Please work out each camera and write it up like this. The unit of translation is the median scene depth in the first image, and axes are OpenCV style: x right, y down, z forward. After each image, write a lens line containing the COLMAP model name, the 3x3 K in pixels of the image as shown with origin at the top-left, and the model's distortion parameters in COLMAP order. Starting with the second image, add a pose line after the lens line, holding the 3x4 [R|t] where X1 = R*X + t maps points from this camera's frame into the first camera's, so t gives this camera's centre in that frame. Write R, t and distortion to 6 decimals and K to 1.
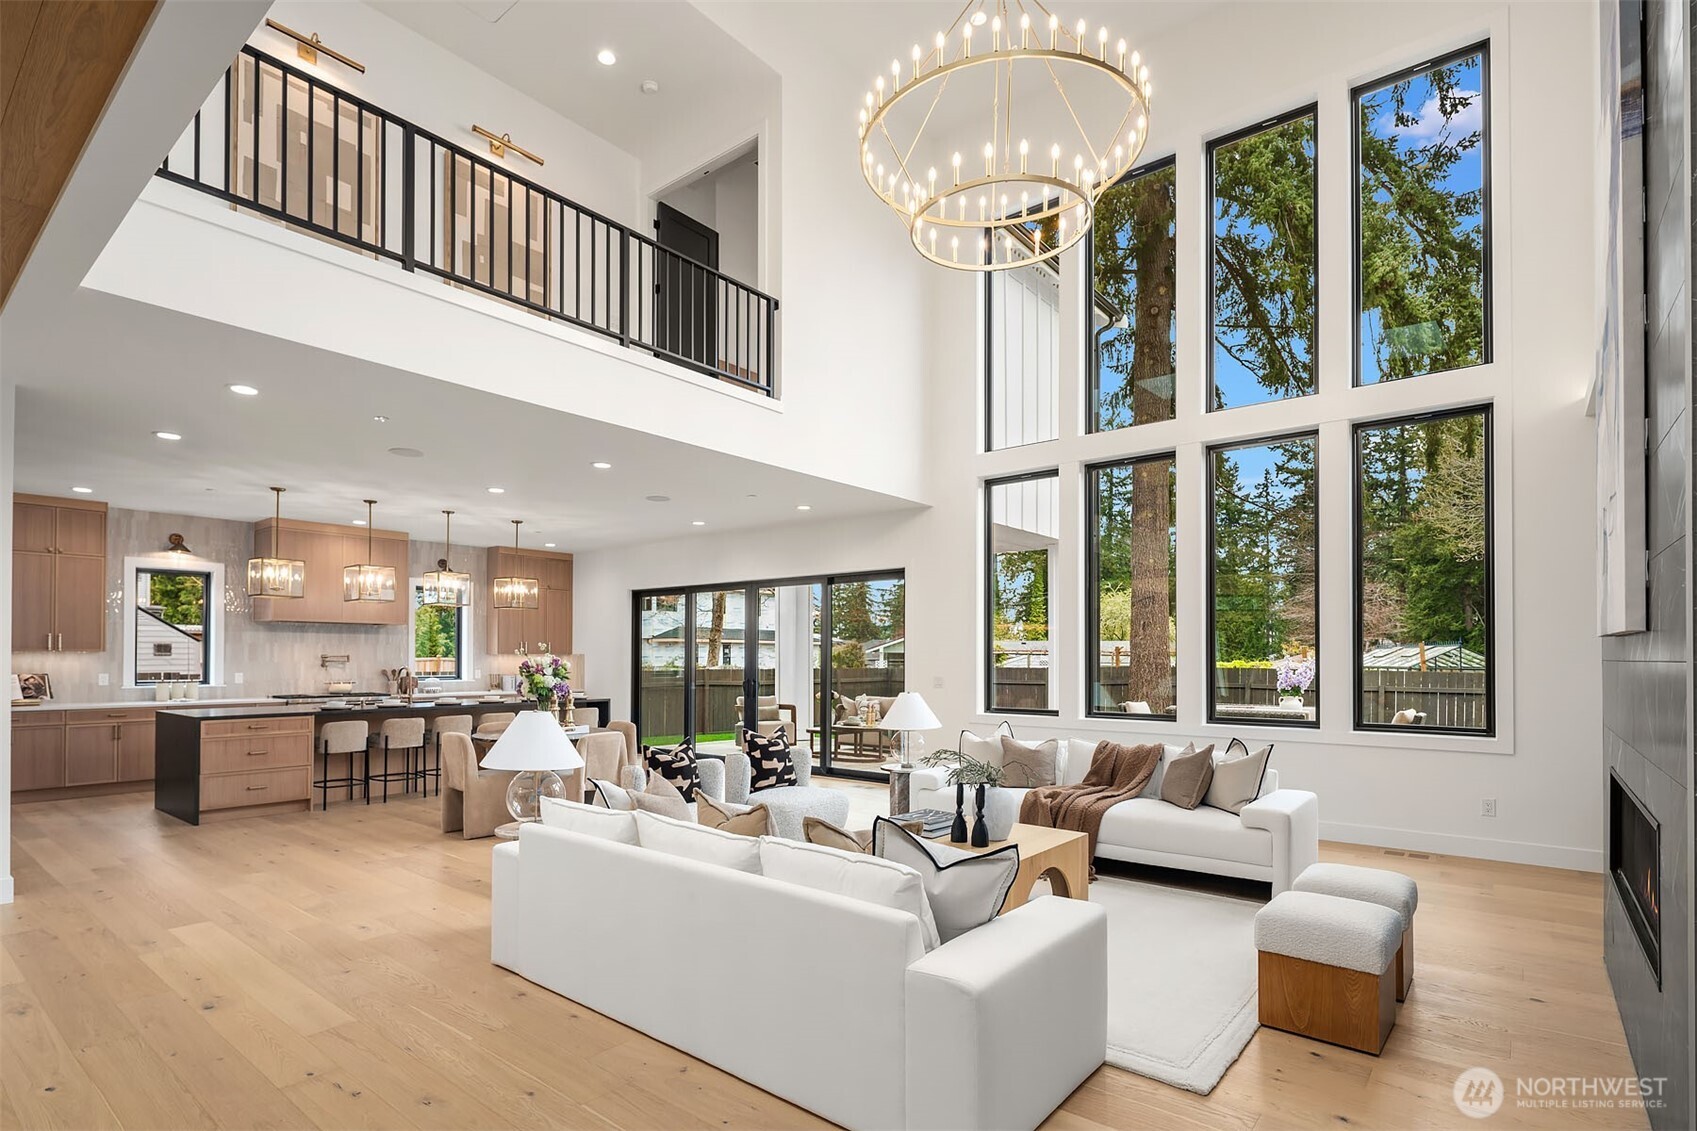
lens RADIAL K [[833.5, 0, 832.9], [0, 833.5, 650.7], [0, 0, 1]] dist [0.005674, -0.005643]
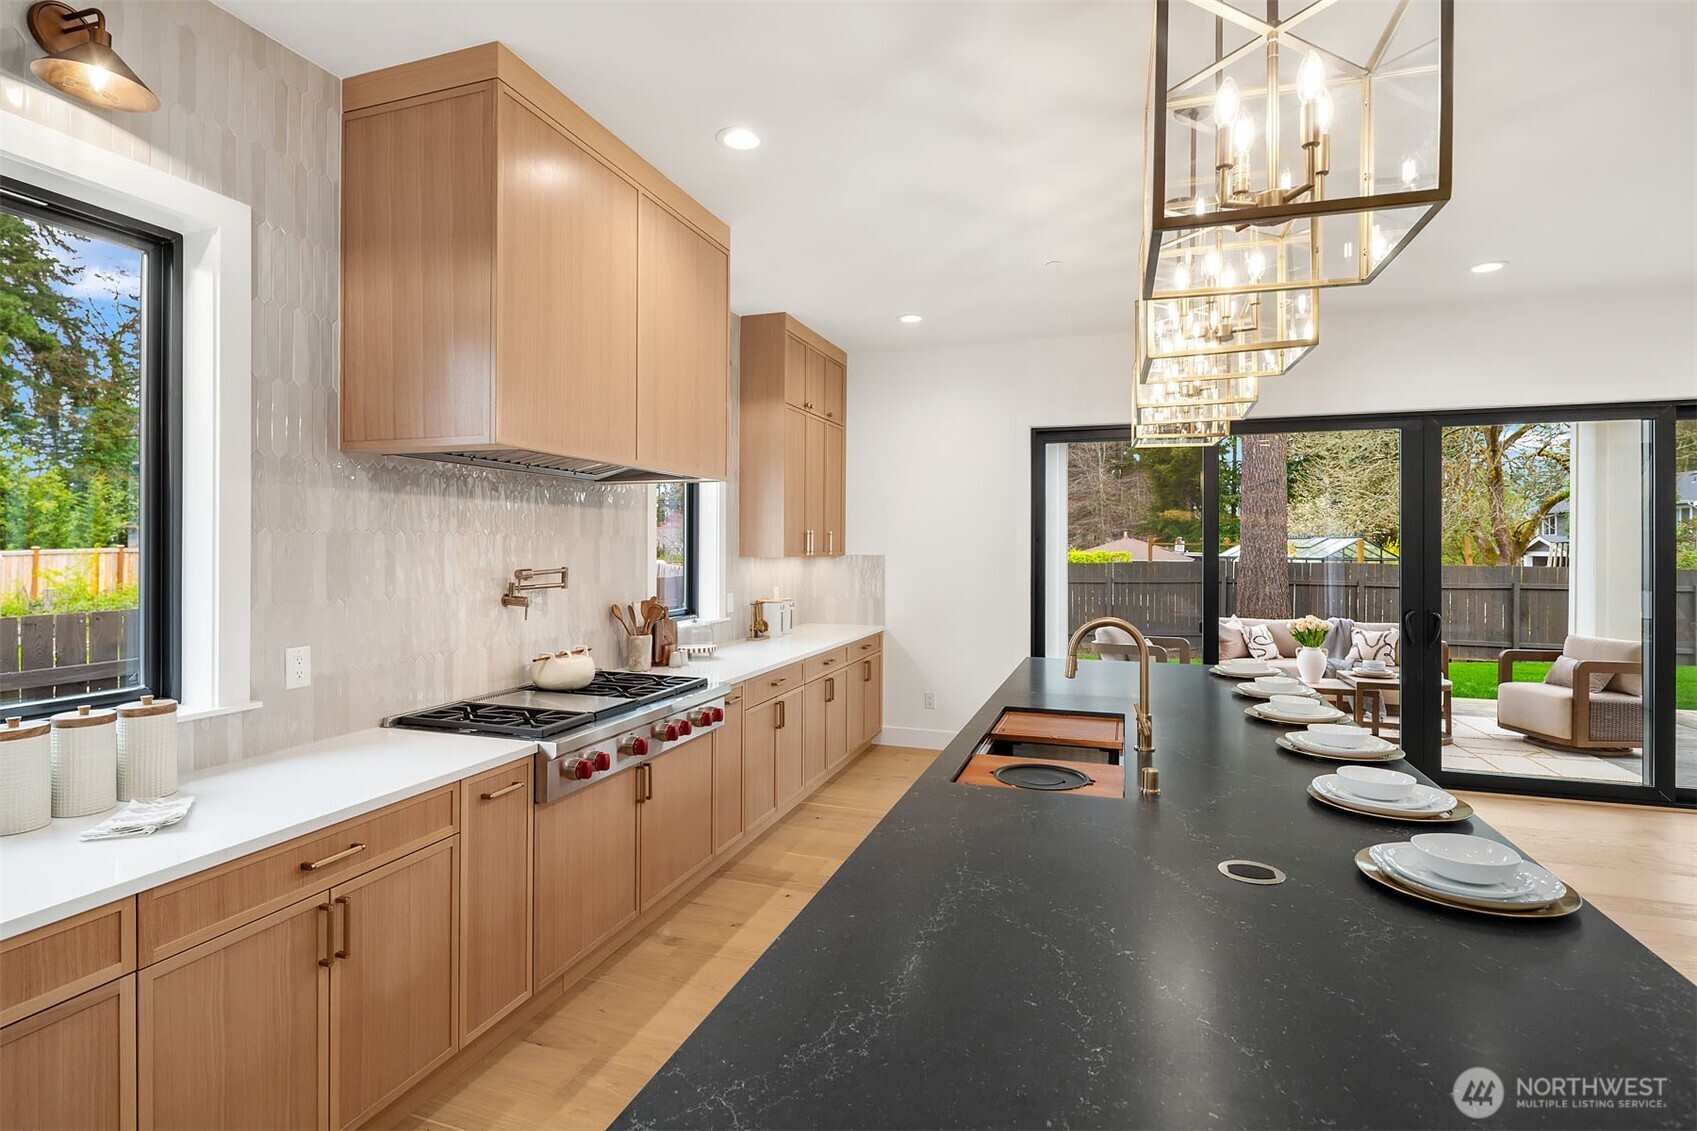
lens RADIAL K [[833.5, 0, 834.7], [0, 833.5, 549.6], [0, 0, 1]] dist [0.005674, -0.005643]
pose [[0.940276, -0.002022, 0.340408, -0.662740], [-0.002896, 0.999899, 0.013939, -0.007828], [-0.340402, -0.014093, 0.940174, 0.722917]]
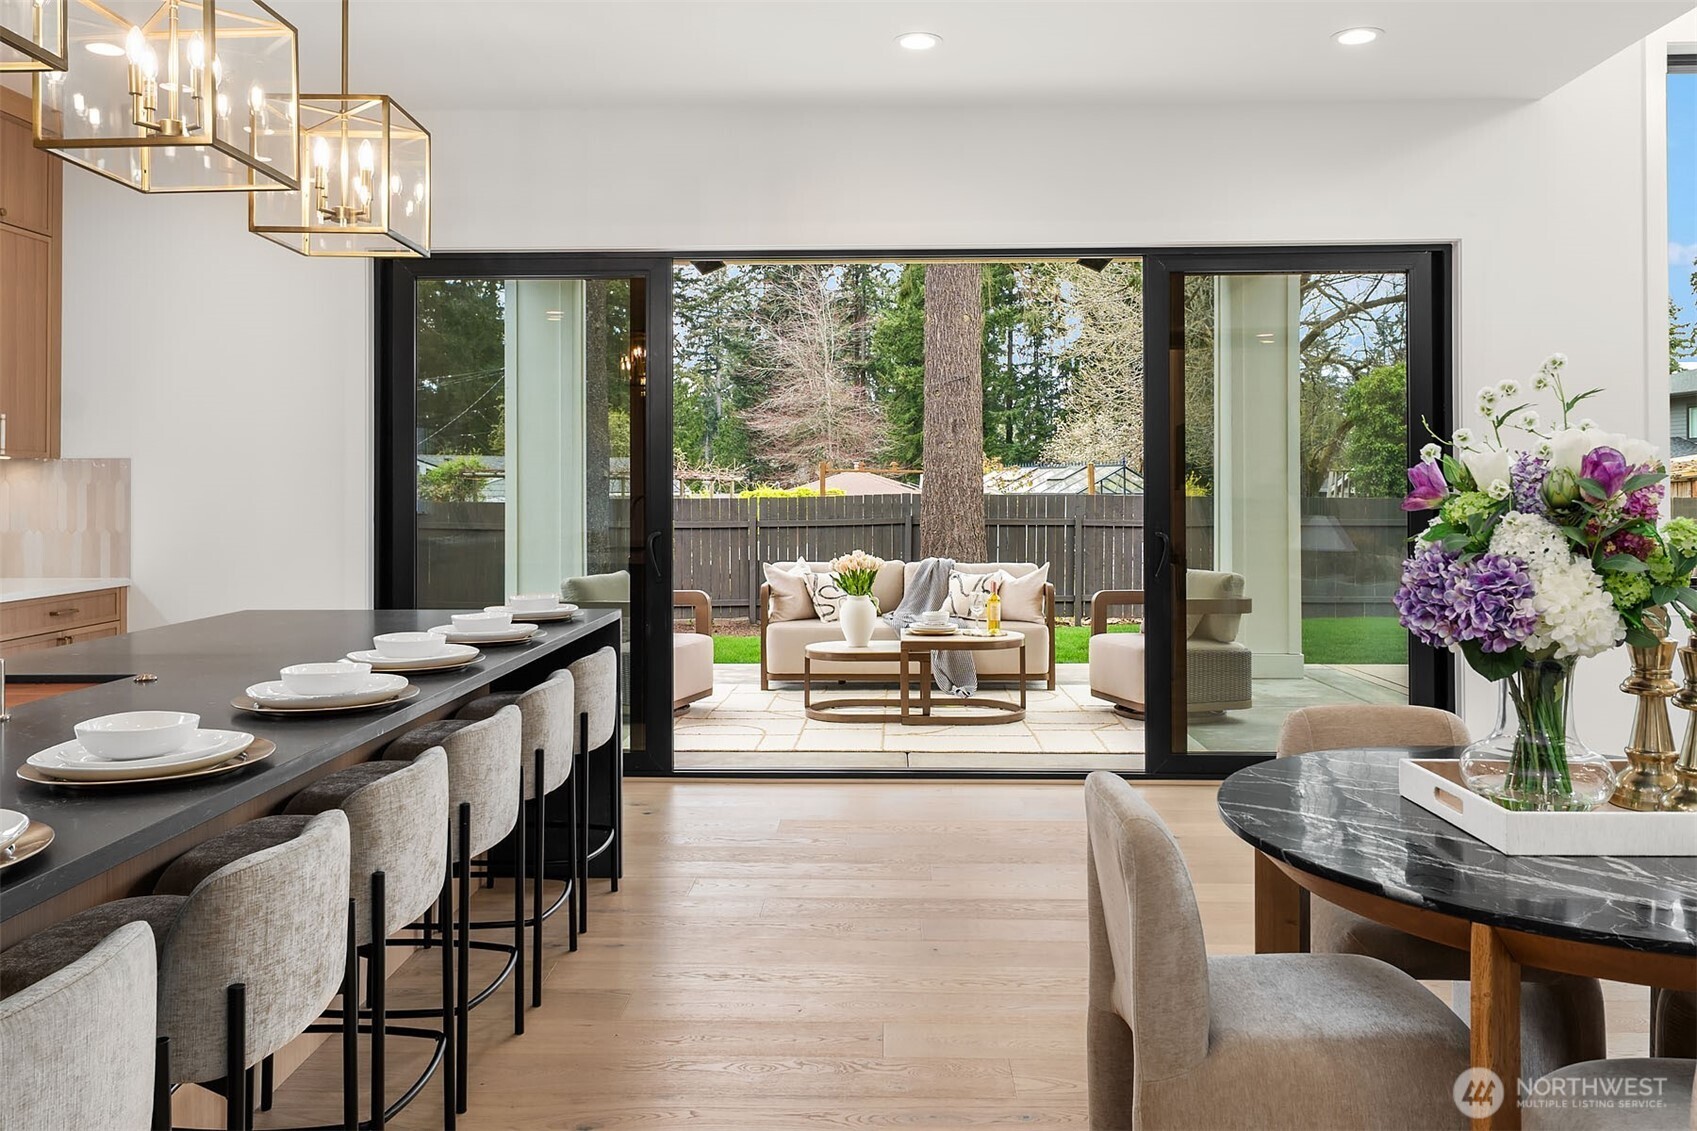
lens RADIAL K [[1281.2, 0, 861.7], [0, 1281.2, 487.3], [0, 0, 1]] dist [-0.000242, -0.005829]
pose [[0.792387, -0.003271, 0.610010, -0.493075], [-0.002291, 0.999963, 0.008338, 0.014141], [-0.610015, -0.008004, 0.792350, 0.645344]]
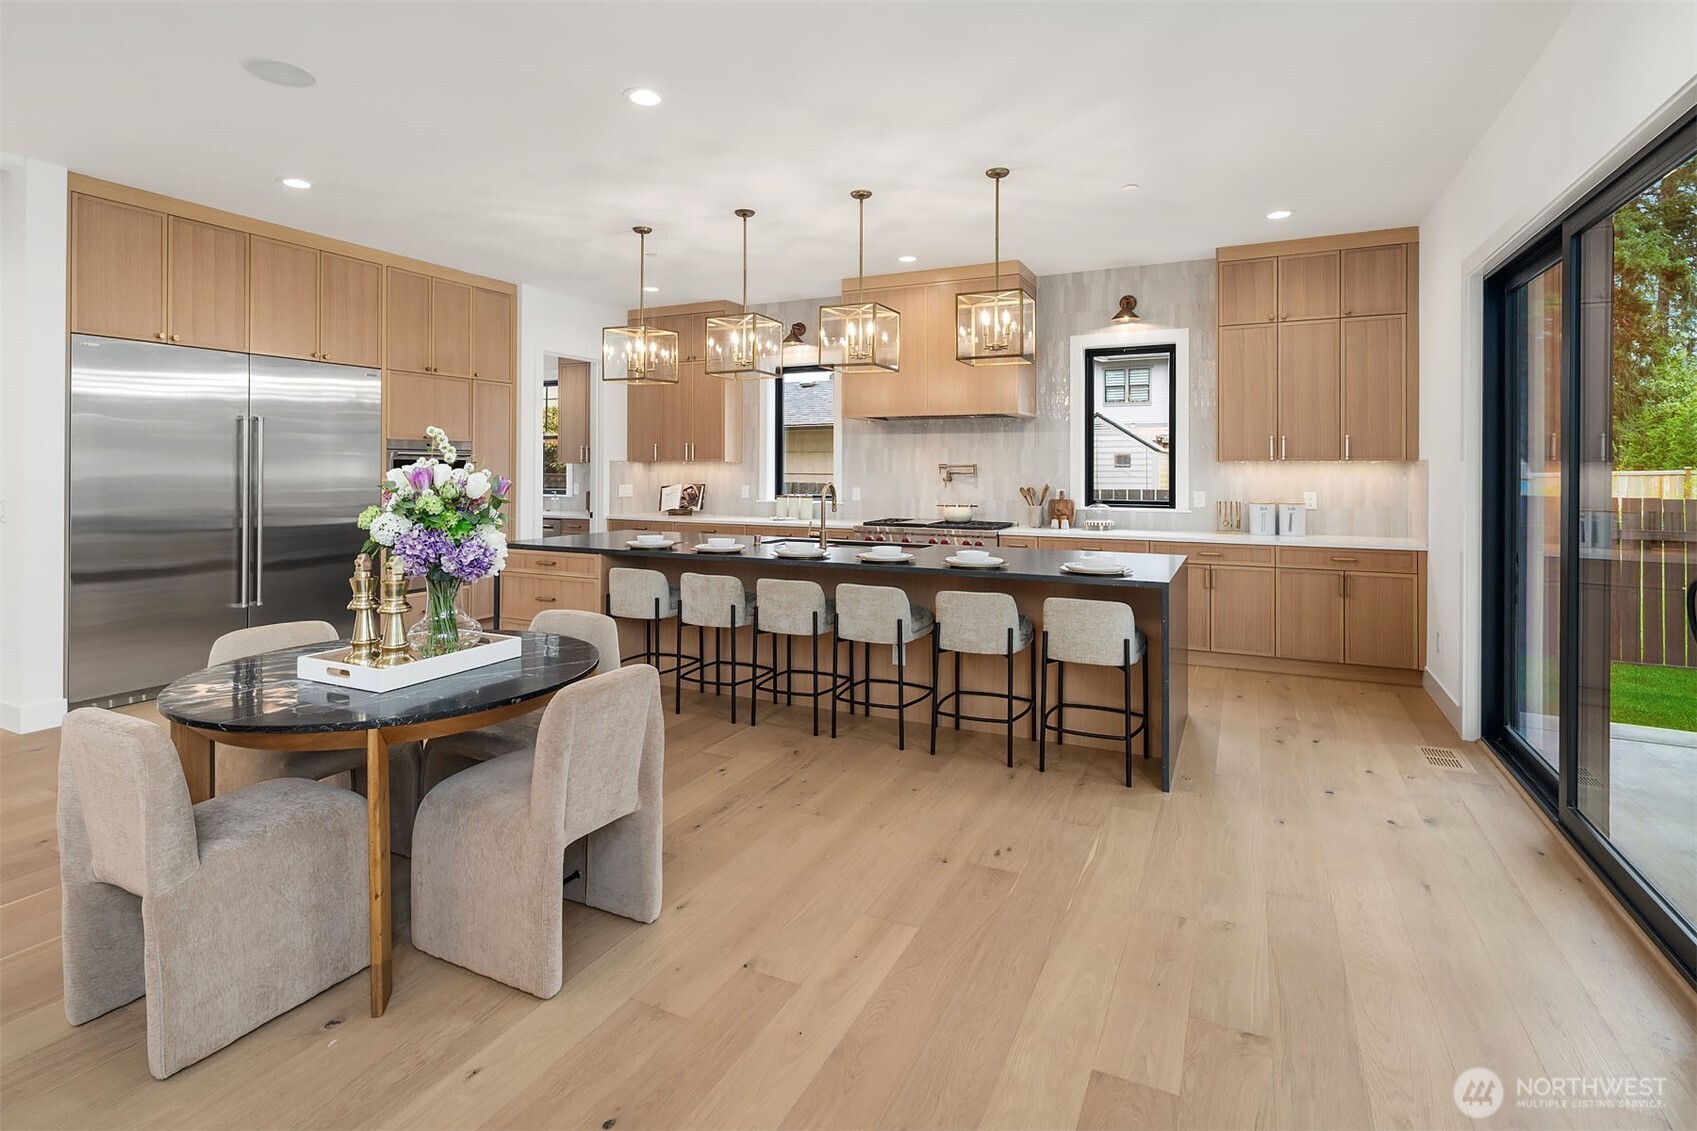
lens RADIAL K [[833.5, 0, 838.7], [0, 833.5, 470.2], [0, 0, 1]] dist [0.005674, -0.005643]
pose [[0.221657, 0.001495, -0.975124, 0.055130], [0.006333, 0.999976, 0.002972, 0.008017], [0.975104, -0.006834, 0.221642, 0.832418]]
